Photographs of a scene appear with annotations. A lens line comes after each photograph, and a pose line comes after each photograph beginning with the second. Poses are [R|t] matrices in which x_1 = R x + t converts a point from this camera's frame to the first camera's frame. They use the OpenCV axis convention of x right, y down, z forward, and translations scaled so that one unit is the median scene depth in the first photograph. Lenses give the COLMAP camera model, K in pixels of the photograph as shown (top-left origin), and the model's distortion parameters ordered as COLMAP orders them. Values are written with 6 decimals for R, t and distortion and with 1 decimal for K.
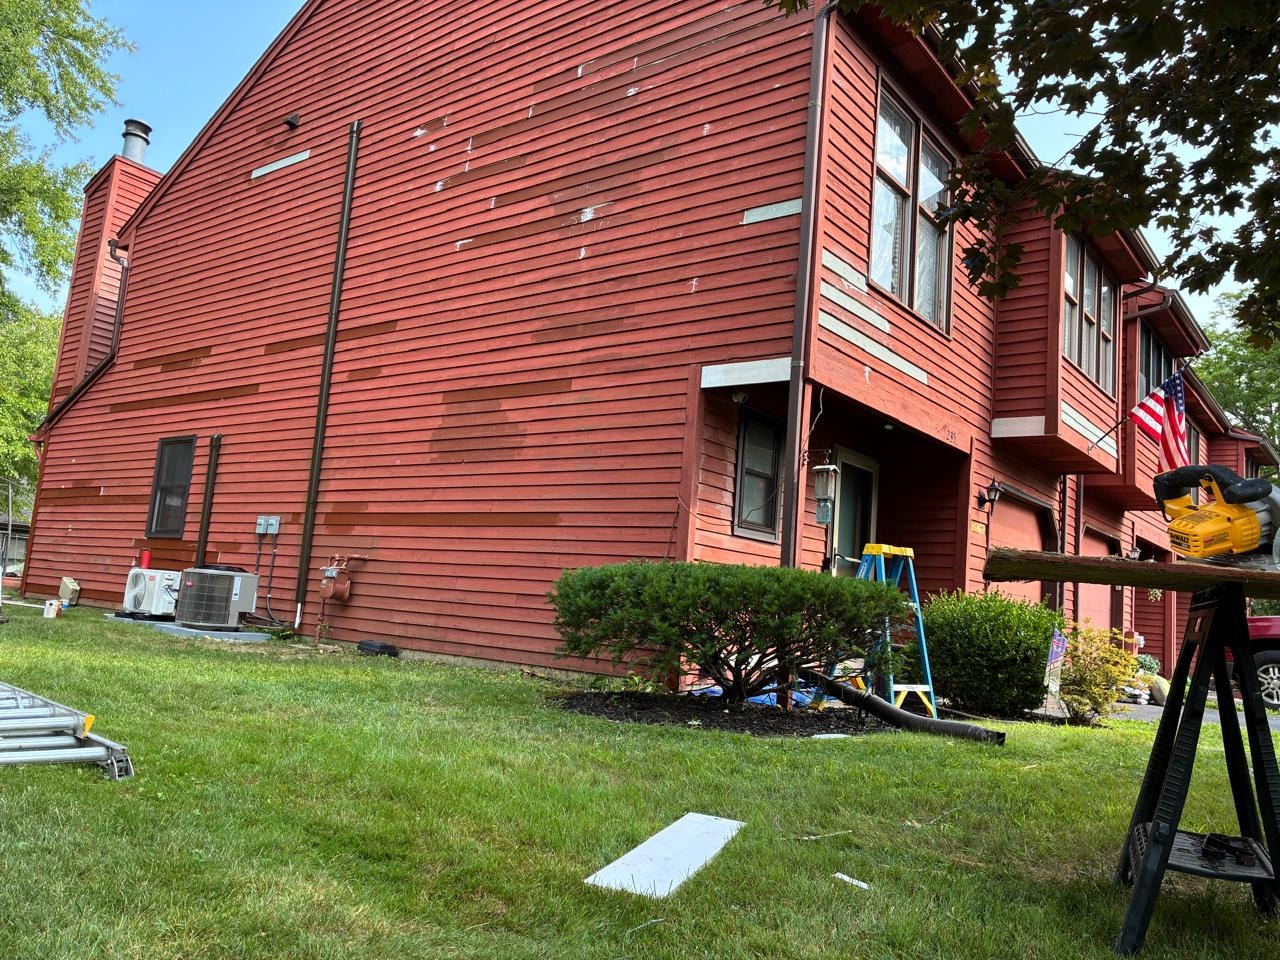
lens RADIAL K [[938.5, 0, 640.0], [0, 938.5, 480.0], [0, 0, 1]] dist [0.031238, -0.005513]
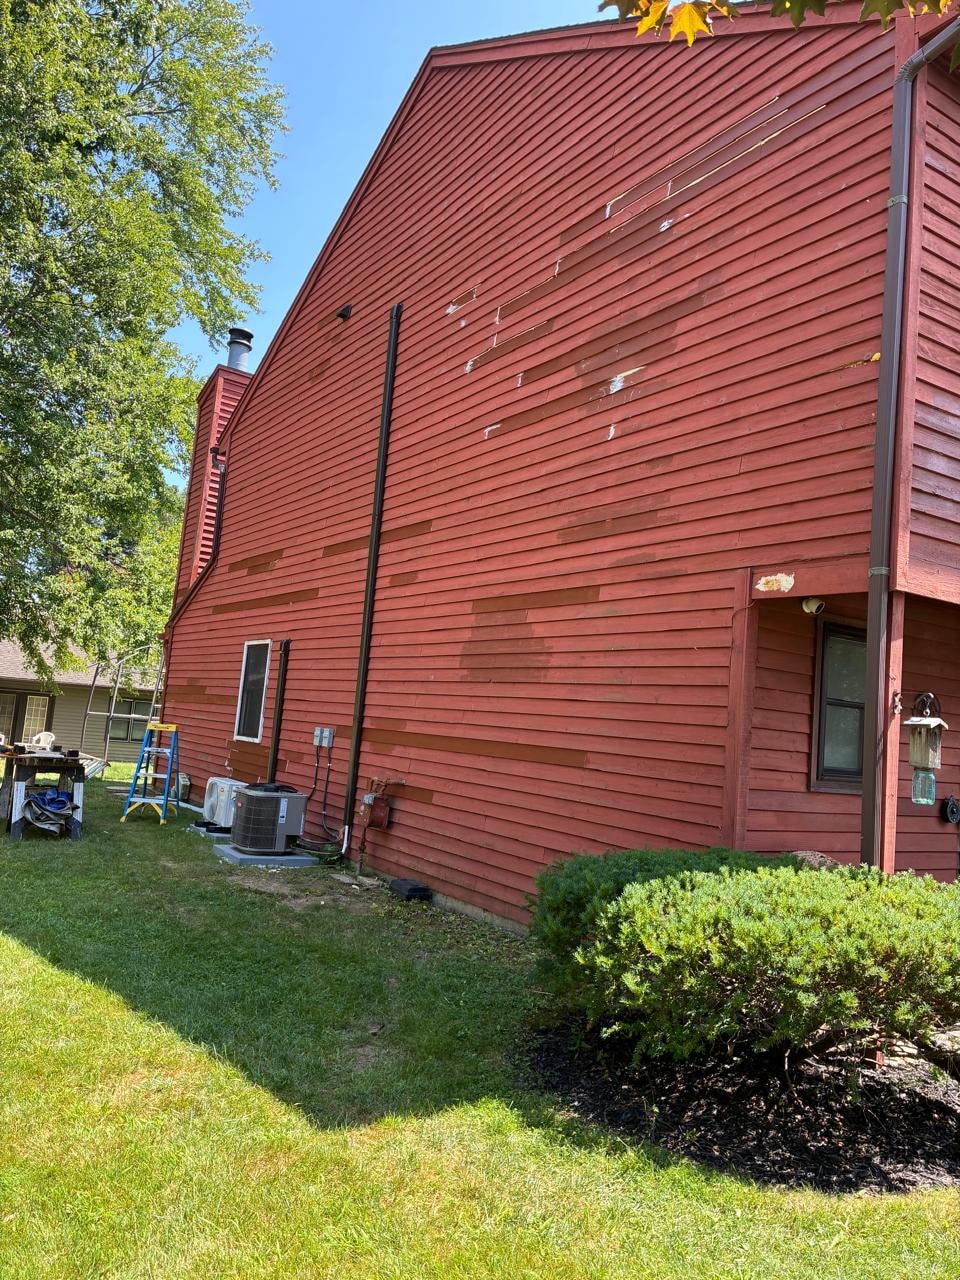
lens RADIAL K [[948.8, 0, 476.8], [0, 948.8, 624.6], [0, 0, 1]] dist [0.095323, -0.109548]
pose [[0.948697, -0.034721, -0.314274, 0.077779], [0.032185, 0.999394, -0.013258, -0.060724], [0.314543, 0.002463, 0.949240, 0.157902]]
